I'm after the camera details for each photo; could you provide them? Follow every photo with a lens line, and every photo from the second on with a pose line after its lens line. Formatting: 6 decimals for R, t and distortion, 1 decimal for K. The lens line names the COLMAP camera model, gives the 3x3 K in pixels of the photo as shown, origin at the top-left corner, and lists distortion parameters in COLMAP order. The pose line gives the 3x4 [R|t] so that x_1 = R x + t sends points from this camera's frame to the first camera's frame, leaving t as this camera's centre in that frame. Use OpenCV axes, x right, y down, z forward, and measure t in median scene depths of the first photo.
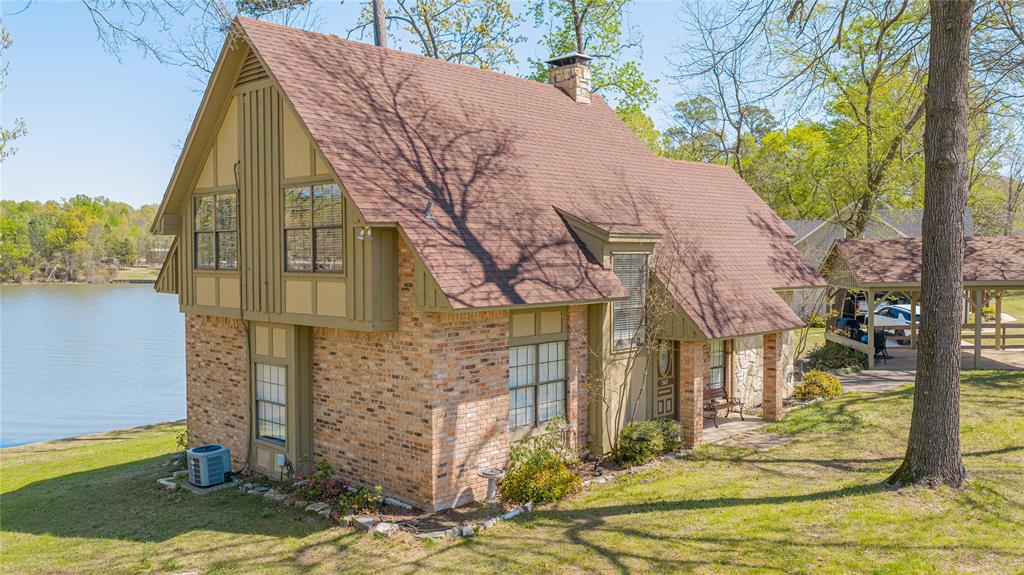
lens RADIAL K [[840.3, 0, 512.8], [0, 840.3, 287.7], [0, 0, 1]] dist [0.014303, -0.041607]
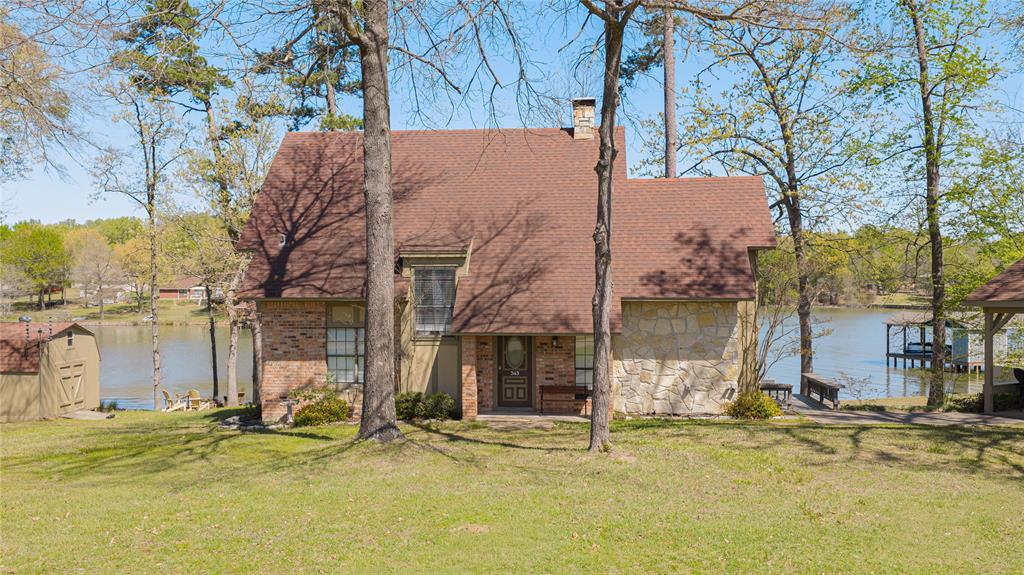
lens RADIAL K [[840.3, 0, 513.5], [0, 840.3, 287.9], [0, 0, 1]] dist [0.014303, -0.041607]
pose [[0.622511, 0.004536, -0.782598, 1.316143], [-0.029109, 0.999425, -0.017362, 0.014112], [0.782070, 0.033588, 0.622285, 0.293396]]
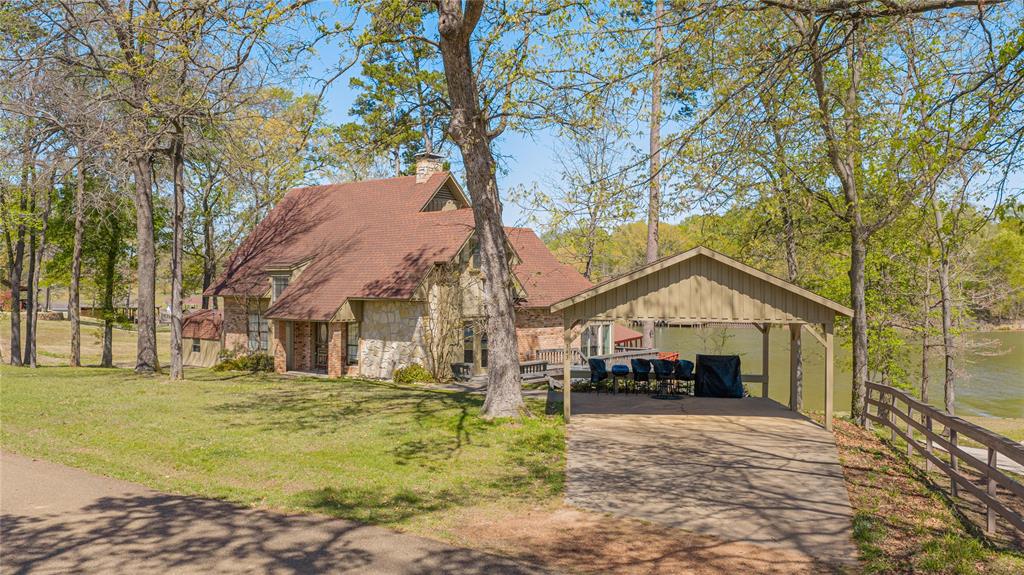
lens RADIAL K [[840.3, 0, 512.3], [0, 840.3, 286.5], [0, 0, 1]] dist [0.014303, -0.041607]
pose [[0.102504, 0.006891, -0.994709, 2.371610], [-0.035621, 0.999360, 0.003252, -0.043348], [0.994095, 0.035099, 0.102684, 1.421194]]
